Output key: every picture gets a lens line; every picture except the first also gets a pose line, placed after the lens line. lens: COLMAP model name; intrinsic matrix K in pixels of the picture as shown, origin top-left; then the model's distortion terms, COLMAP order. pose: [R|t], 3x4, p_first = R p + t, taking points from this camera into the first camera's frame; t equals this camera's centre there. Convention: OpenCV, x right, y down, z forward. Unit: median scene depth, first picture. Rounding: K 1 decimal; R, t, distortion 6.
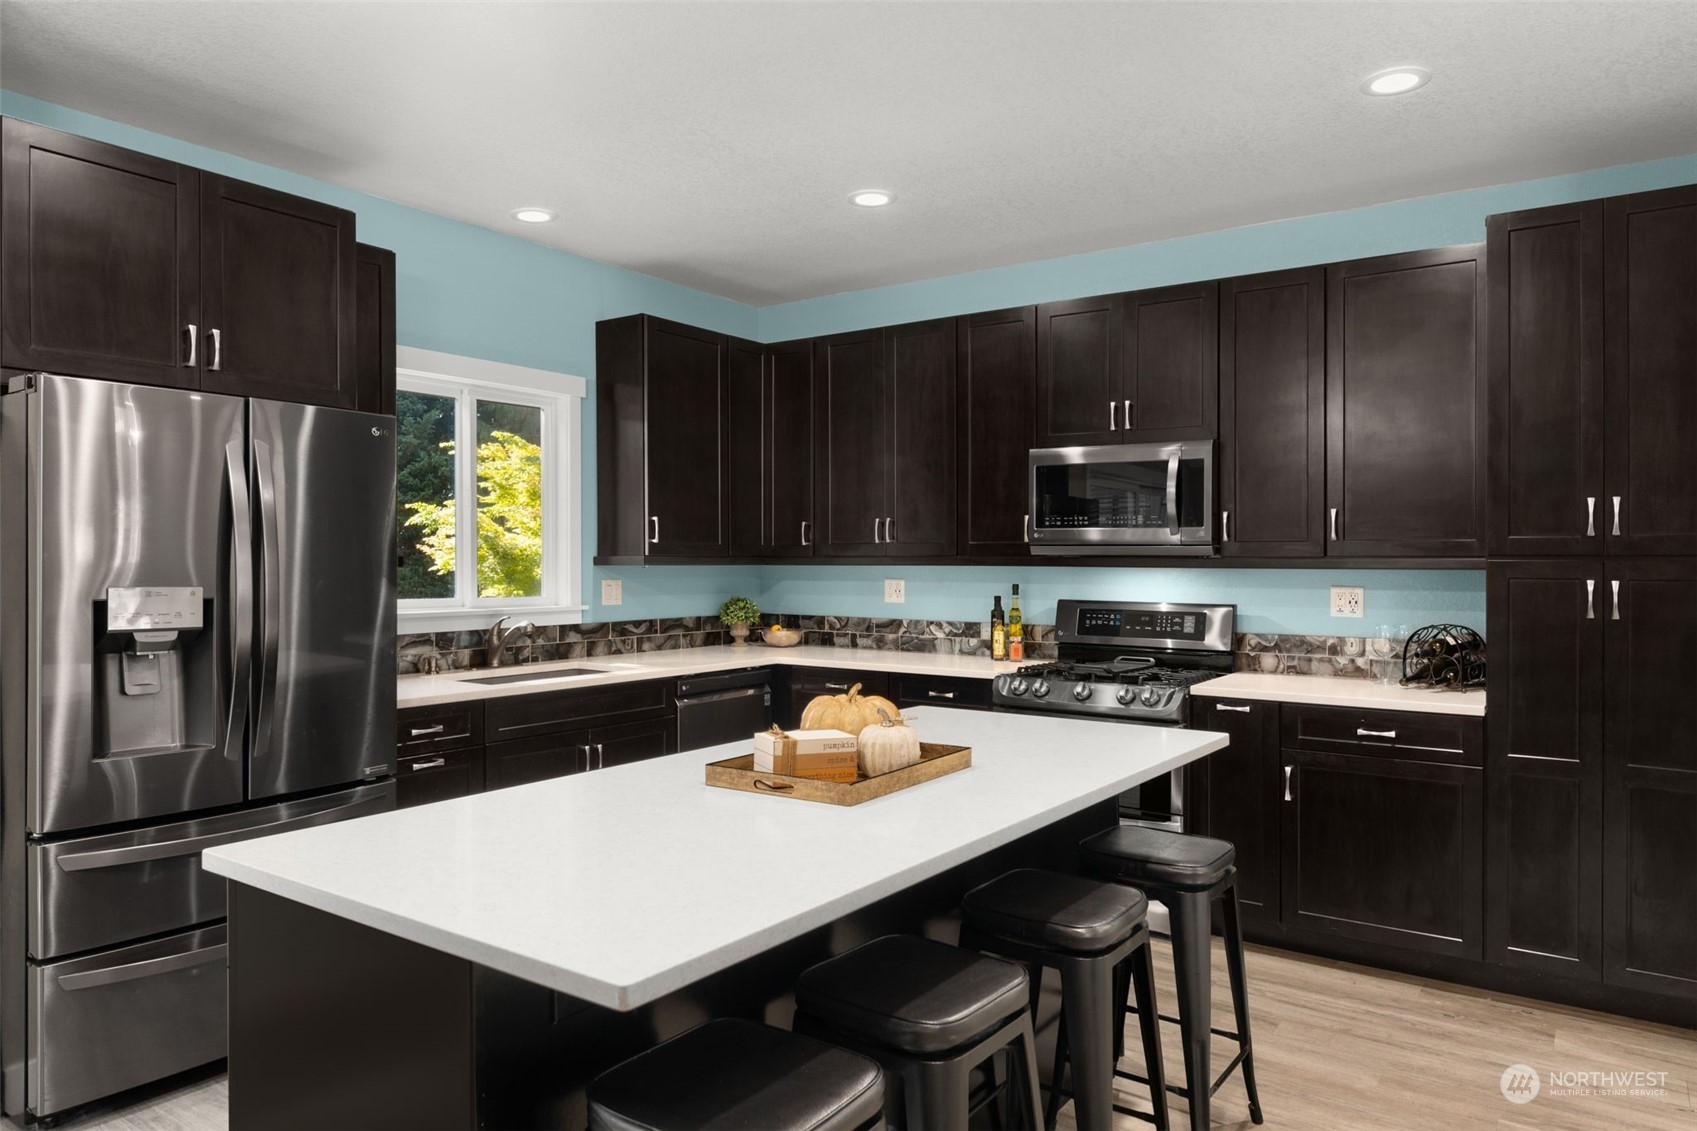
lens RADIAL K [[1064.3, 0, 856.4], [0, 1064.3, 570.1], [0, 0, 1]] dist [0.003120, 0.000969]
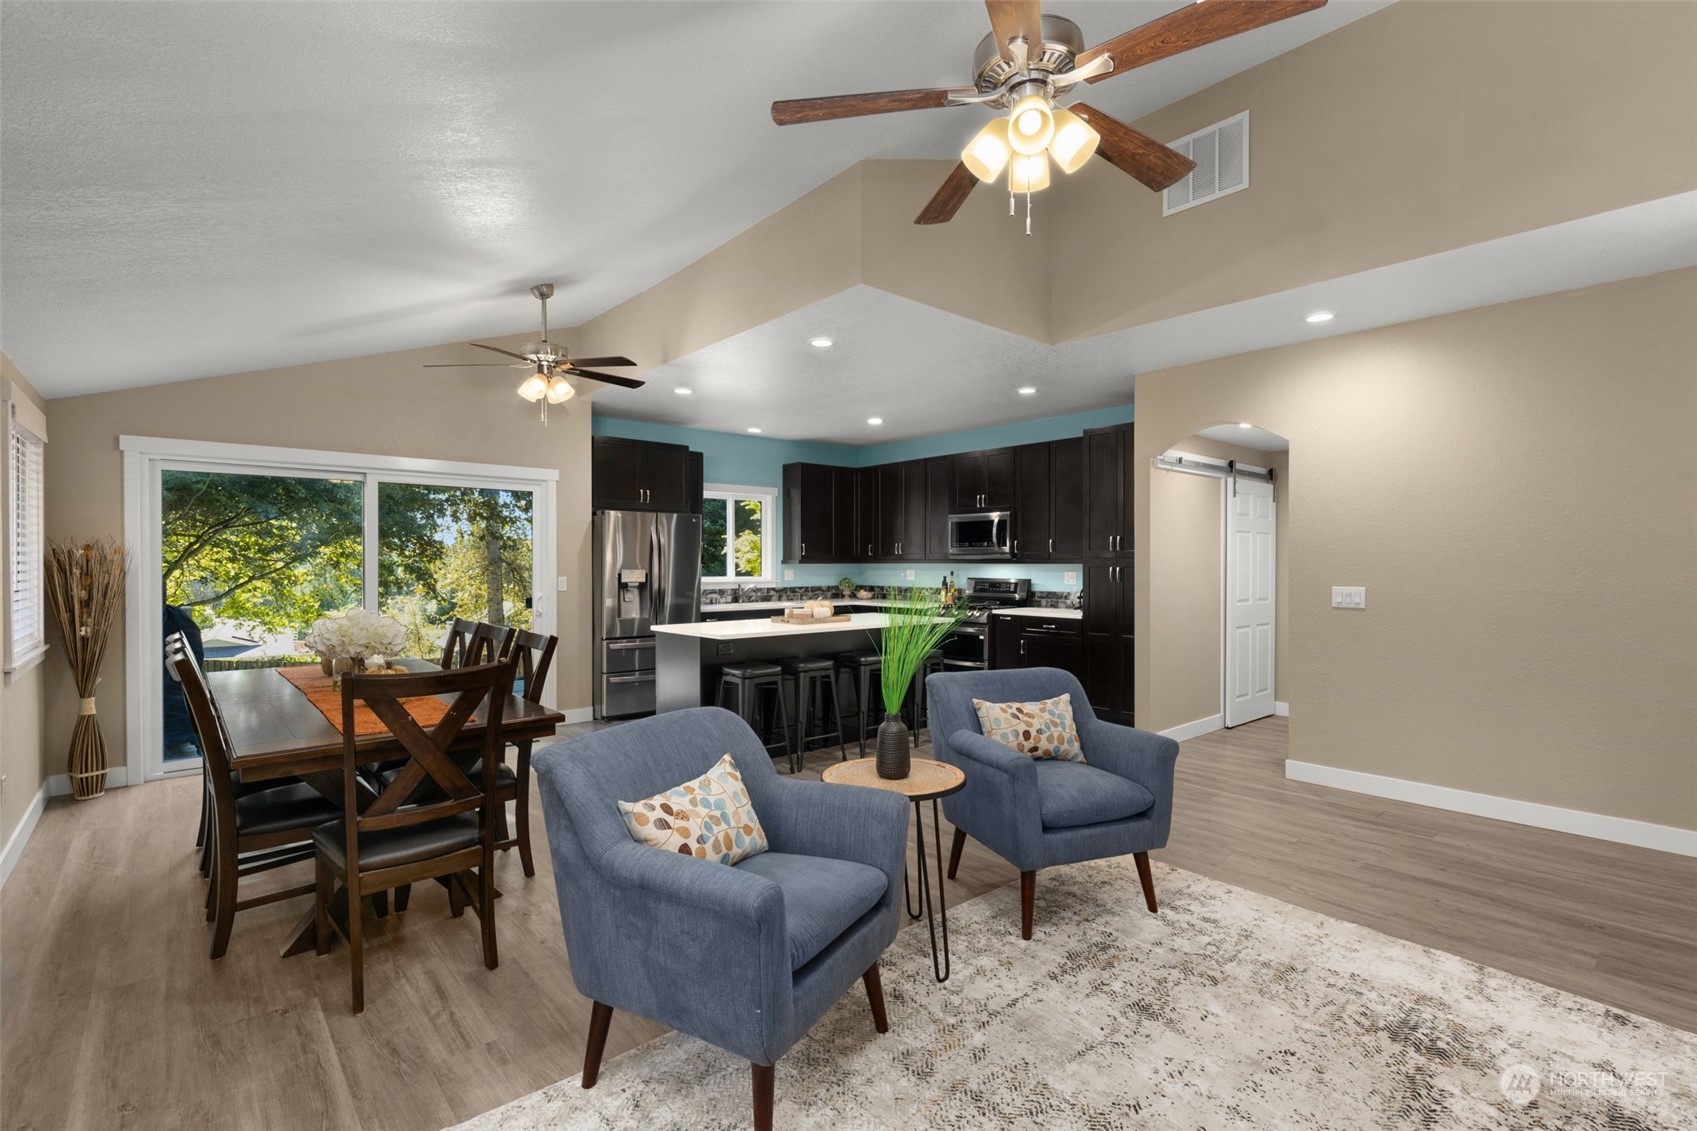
lens RADIAL K [[765.5, 0, 848.5], [0, 765.5, 565.5], [0, 0, 1]] dist [0.000421, 0.000066]
pose [[0.966186, -0.004090, -0.257815, 0.373771], [0.002458, 0.999975, -0.006655, 0.011822], [0.257836, 0.005796, 0.966171, -0.694039]]
